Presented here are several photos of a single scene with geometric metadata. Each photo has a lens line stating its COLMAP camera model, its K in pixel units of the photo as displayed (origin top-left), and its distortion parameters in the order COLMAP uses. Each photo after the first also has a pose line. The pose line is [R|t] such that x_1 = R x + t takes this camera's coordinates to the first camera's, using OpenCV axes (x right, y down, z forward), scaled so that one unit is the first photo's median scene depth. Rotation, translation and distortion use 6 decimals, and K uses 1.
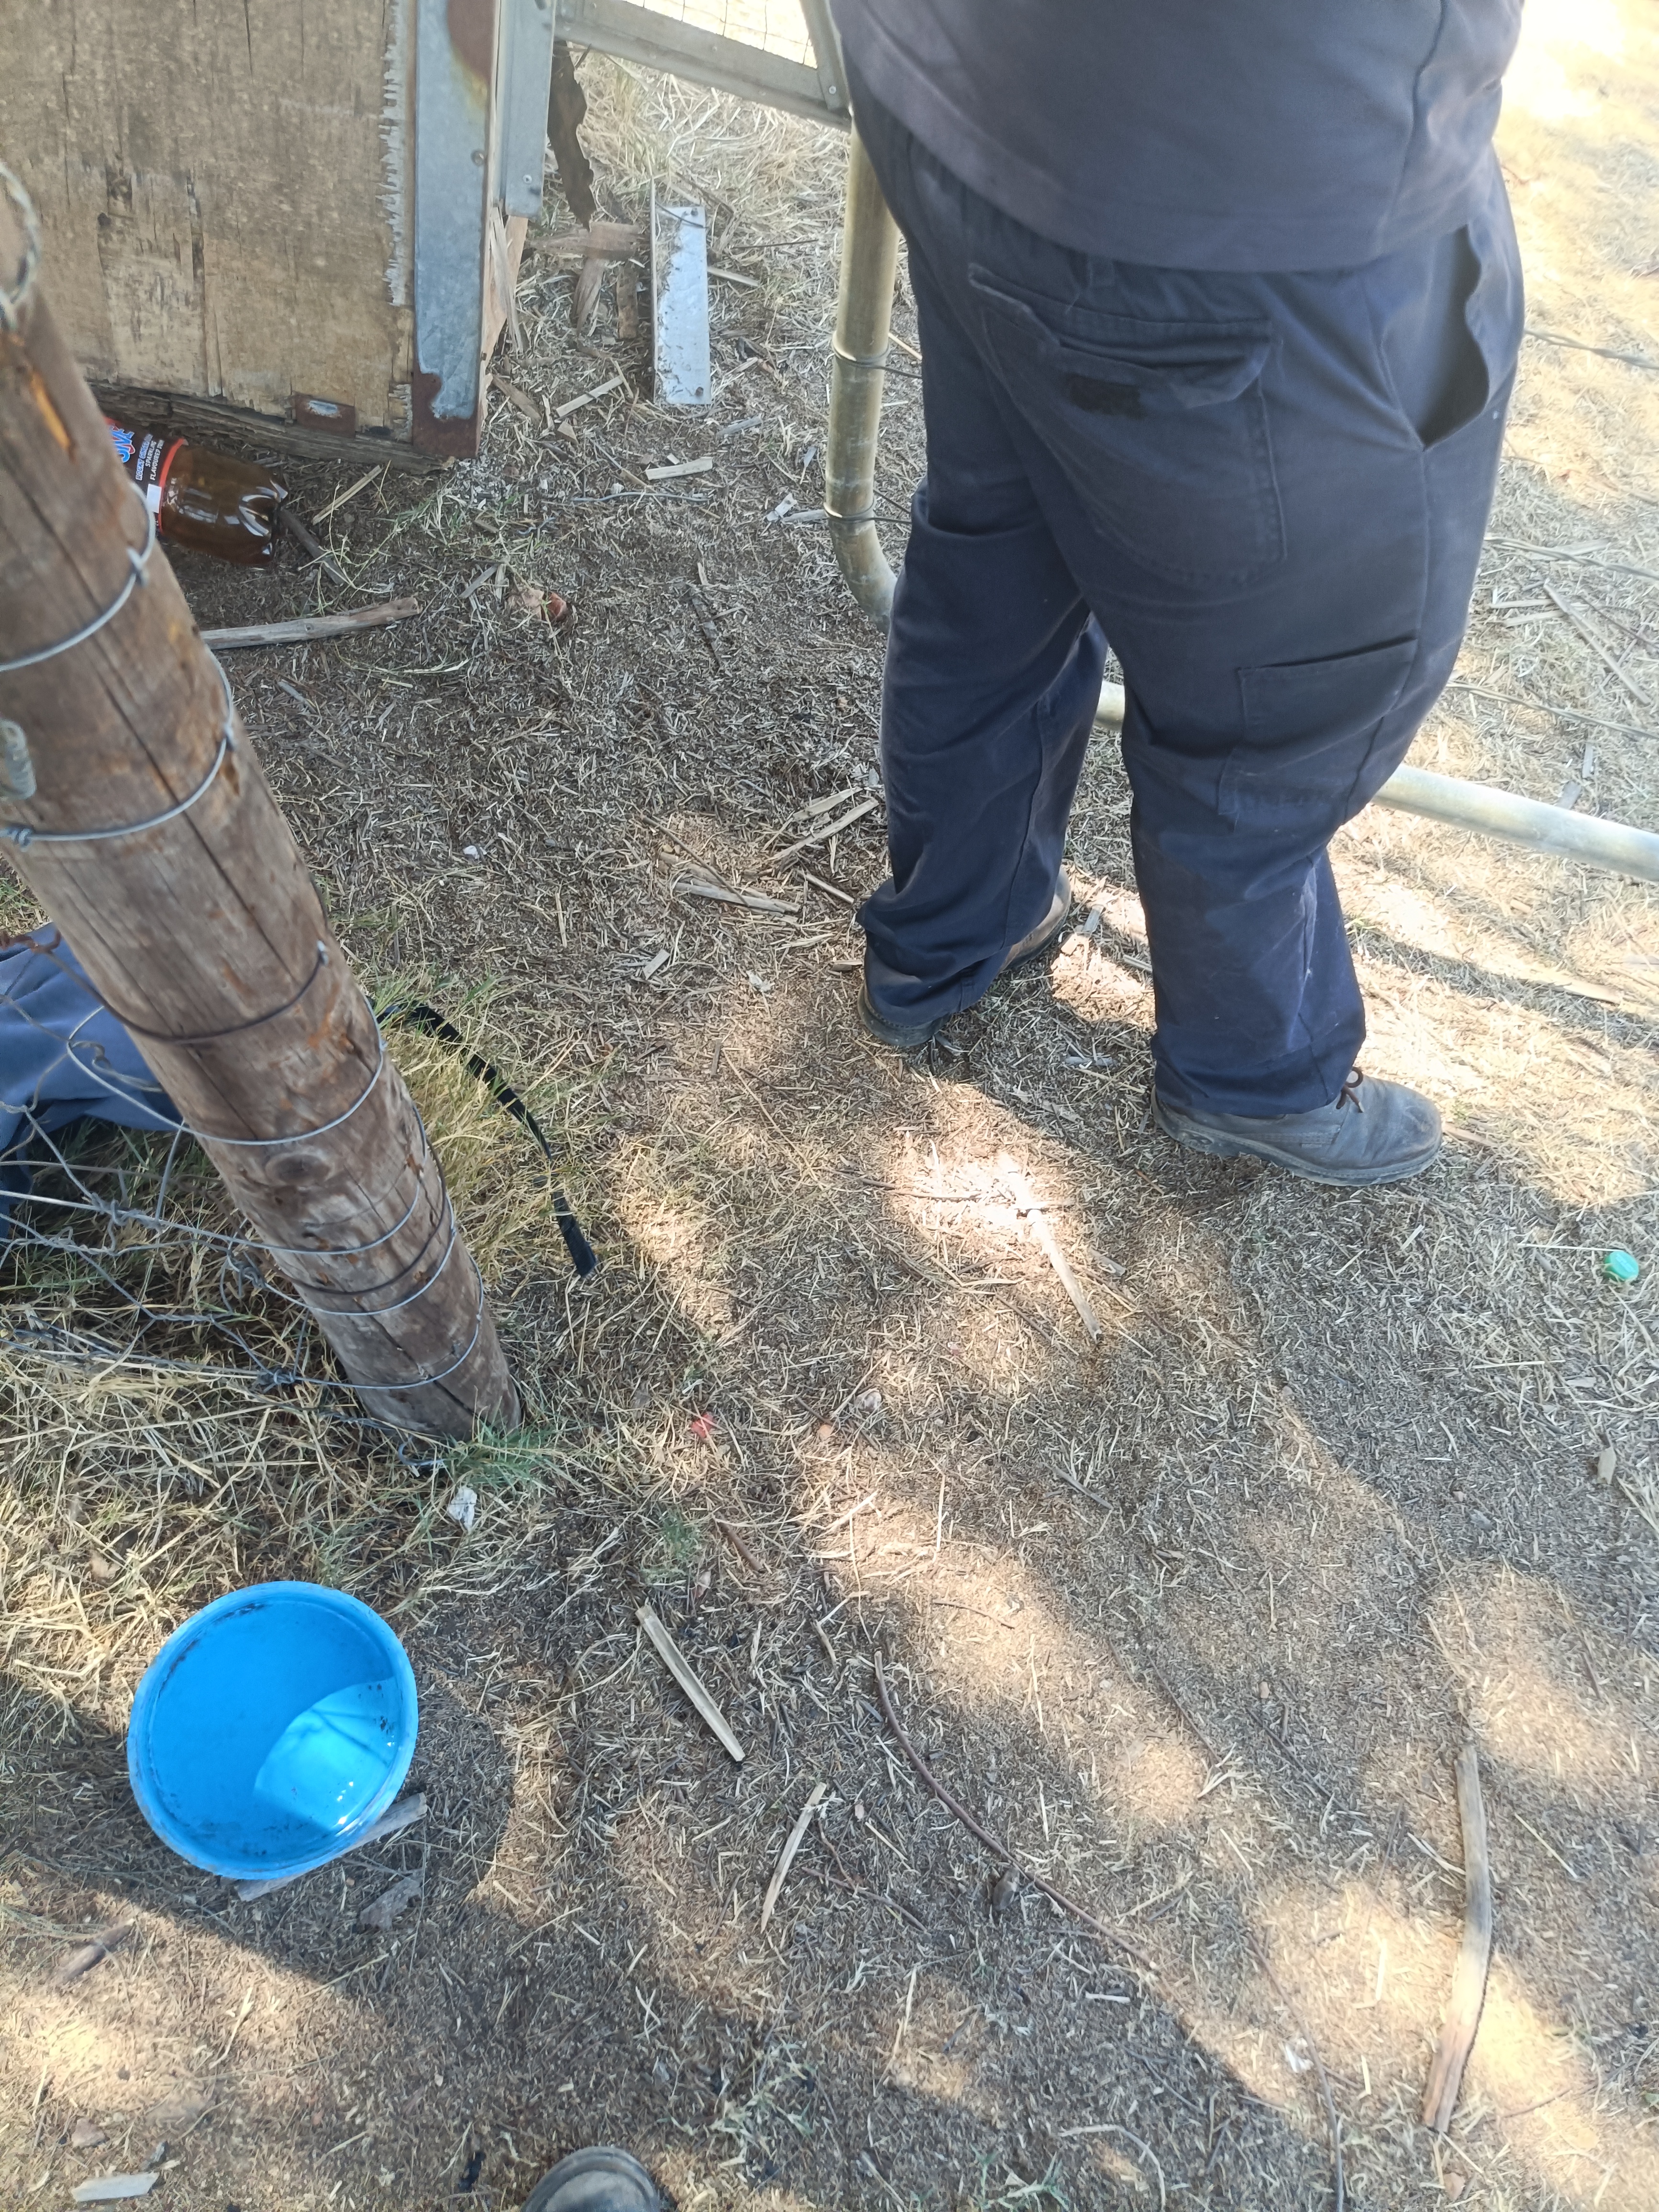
lens RADIAL K [[1560.8, 0, 829.5], [0, 1560.8, 1106.0], [0, 0, 1]] dist [0.005074, -0.011484]
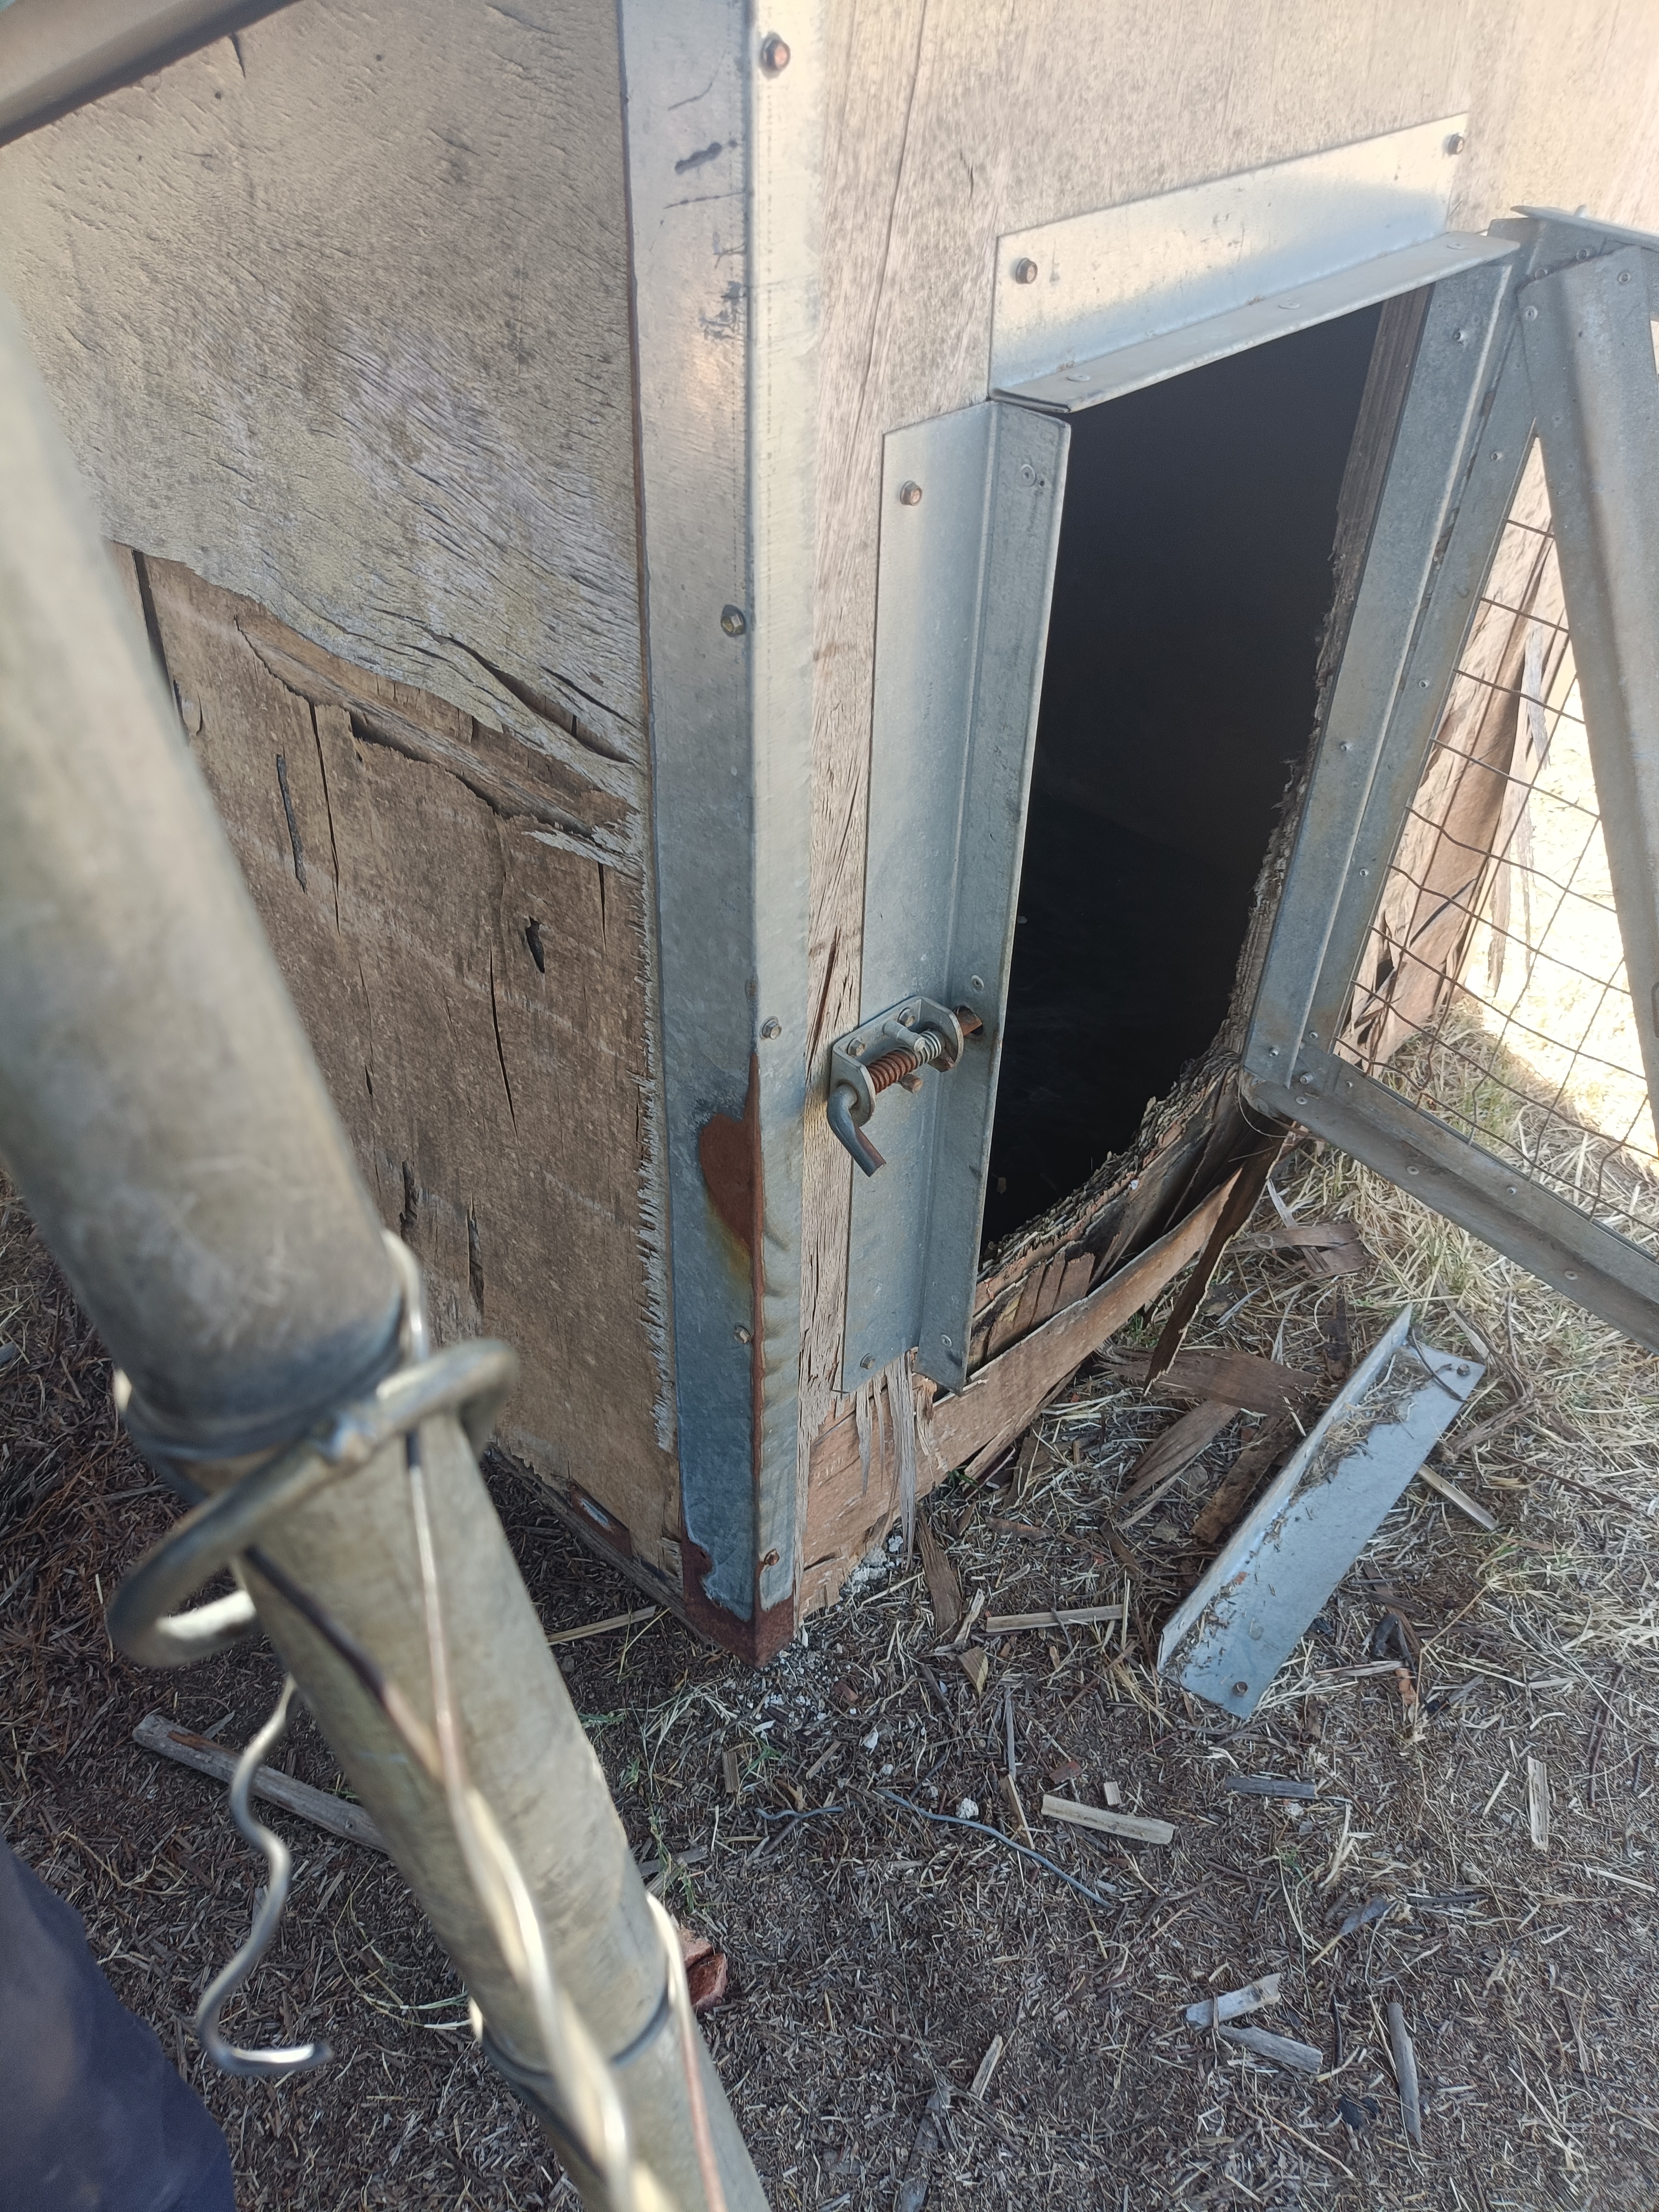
lens RADIAL K [[1603.6, 0, 829.5], [0, 1603.6, 1106.0], [0, 0, 1]] dist [-0.004301, -0.001392]
pose [[0.705913, 0.256585, -0.660190, 0.200955], [-0.508247, 0.832685, -0.219821, -0.614117], [0.493327, 0.490714, 0.718212, 0.578331]]
